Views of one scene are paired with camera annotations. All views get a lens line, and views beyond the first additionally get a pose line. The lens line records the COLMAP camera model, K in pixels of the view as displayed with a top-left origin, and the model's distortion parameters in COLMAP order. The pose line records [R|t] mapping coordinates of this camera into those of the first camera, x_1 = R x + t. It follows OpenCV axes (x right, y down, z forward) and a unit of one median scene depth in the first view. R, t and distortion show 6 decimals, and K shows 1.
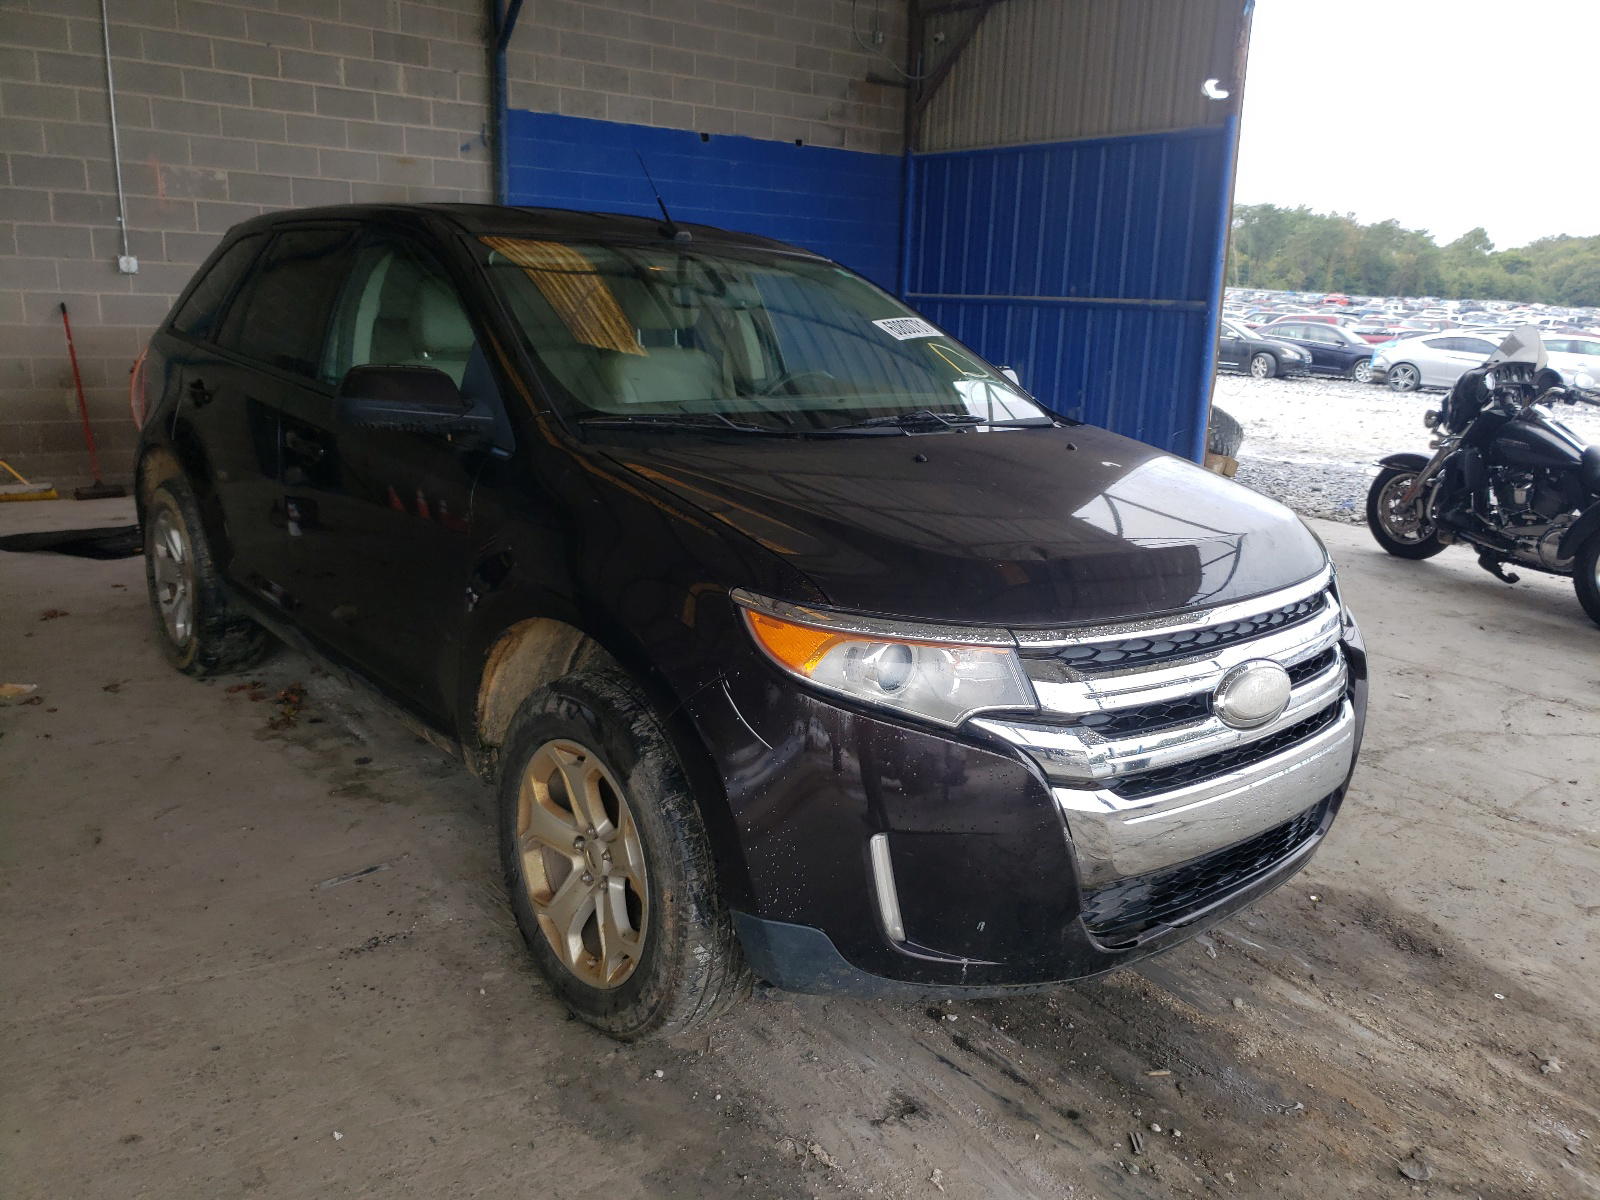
lens RADIAL K [[1303.8, 0, 800.0], [0, 1303.8, 600.0], [0, 0, 1]] dist [-0.009528, 0.050775]
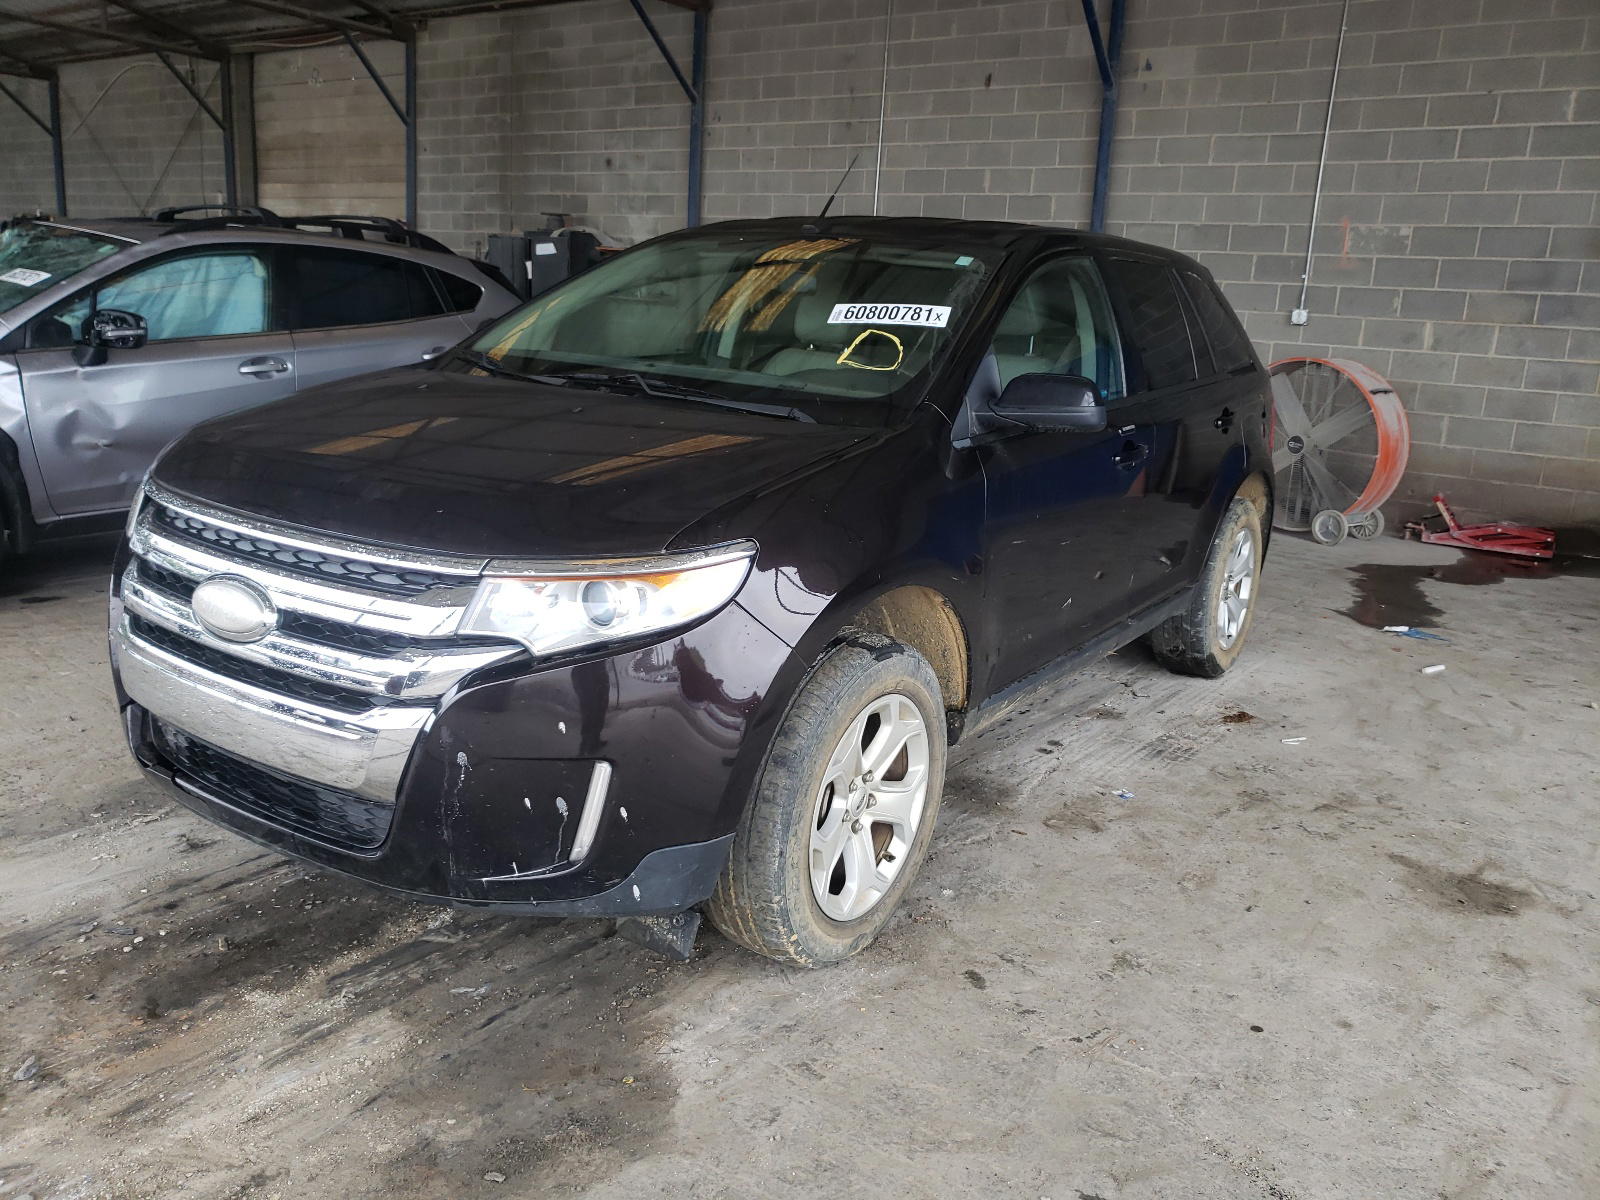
lens RADIAL K [[1276.7, 0, 794.0], [0, 1276.7, 562.9], [0, 0, 1]] dist [0.003526, 0.014722]
pose [[0.235911, 0.174989, -0.955890, 1.383907], [-0.271147, 0.956440, 0.108172, -0.186773], [0.933180, 0.233667, 0.273082, 1.113175]]
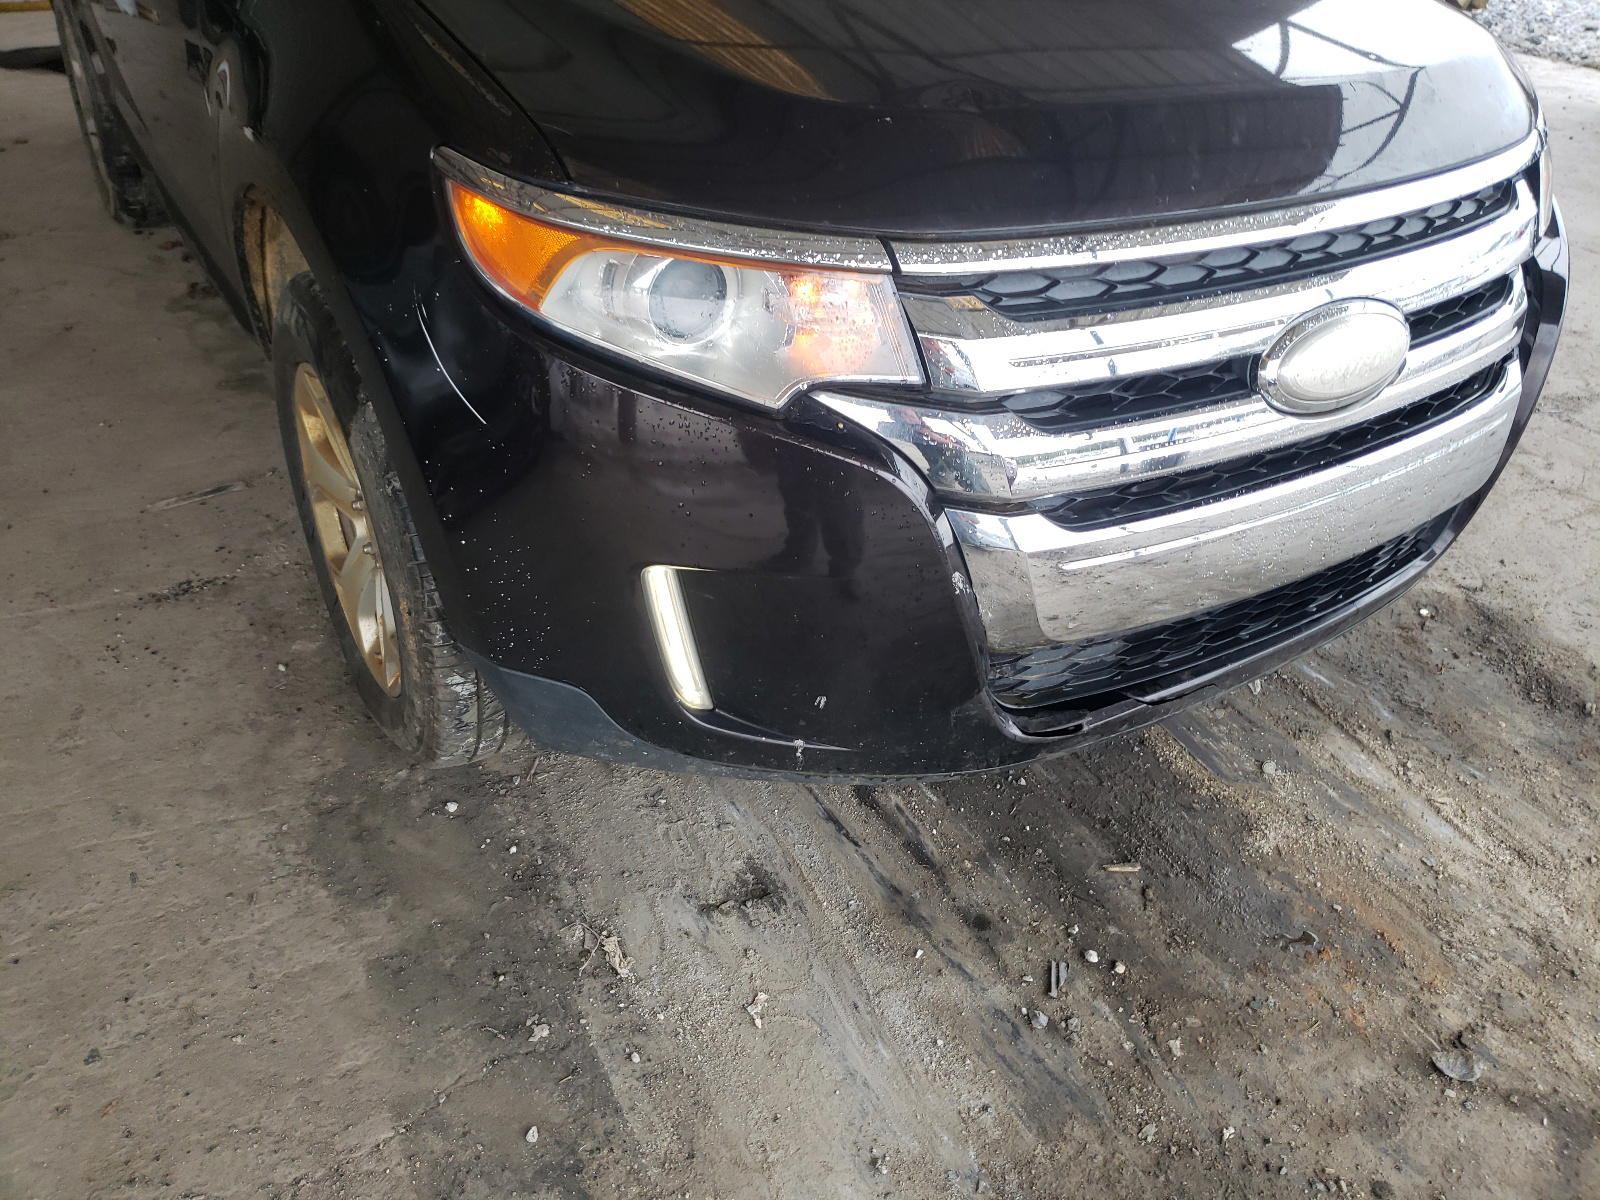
lens RADIAL K [[1276.7, 0, 794.0], [0, 1276.7, 562.9], [0, 0, 1]] dist [0.003526, 0.014722]
pose [[0.987728, 0.076583, -0.136116, 0.183499], [-0.030626, 0.949581, 0.312023, -0.015087], [0.153149, -0.304025, 0.940274, 0.365746]]
